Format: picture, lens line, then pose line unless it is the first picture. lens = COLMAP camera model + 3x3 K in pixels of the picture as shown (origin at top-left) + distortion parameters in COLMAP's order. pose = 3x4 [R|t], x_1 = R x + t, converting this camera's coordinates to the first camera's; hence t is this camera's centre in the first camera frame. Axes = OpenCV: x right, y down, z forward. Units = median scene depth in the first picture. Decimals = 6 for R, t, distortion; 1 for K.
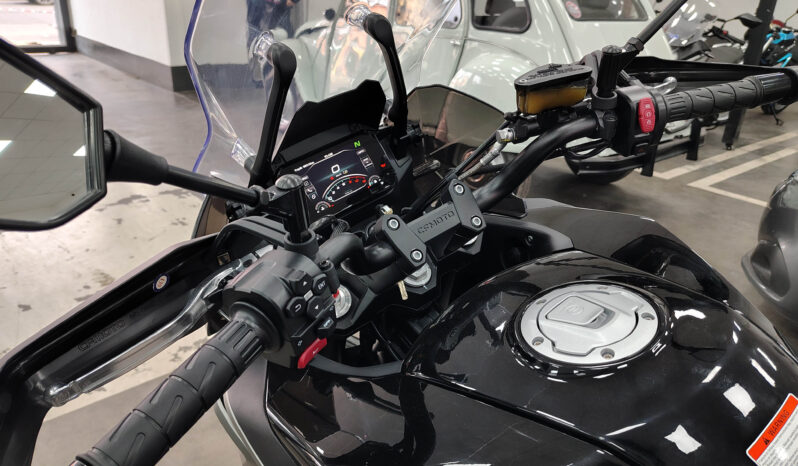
lens RADIAL K [[588.6, 0, 400.1], [0, 588.6, 231.7], [0, 0, 1]] dist [0.038032, -0.054011]
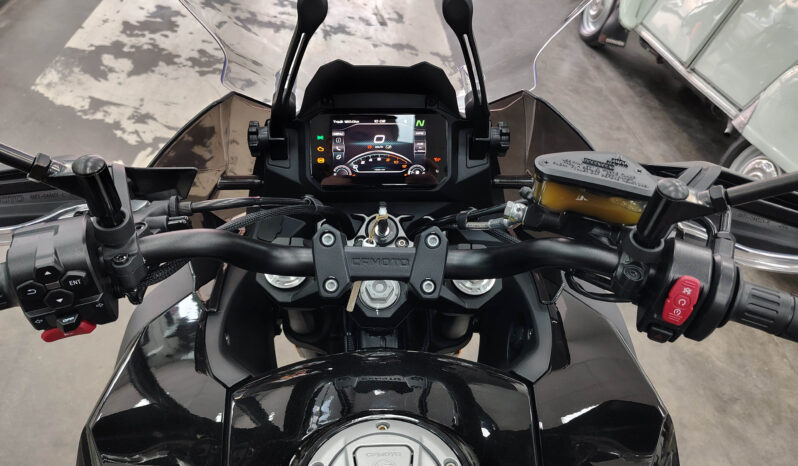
lens RADIAL K [[588.6, 0, 398.3], [0, 588.6, 233.5], [0, 0, 1]] dist [0.038032, -0.054011]
pose [[0.778016, 0.515328, -0.359345, 0.300697], [-0.436128, 0.854727, 0.281486, -0.247551], [0.452200, -0.062280, 0.889740, 0.232431]]
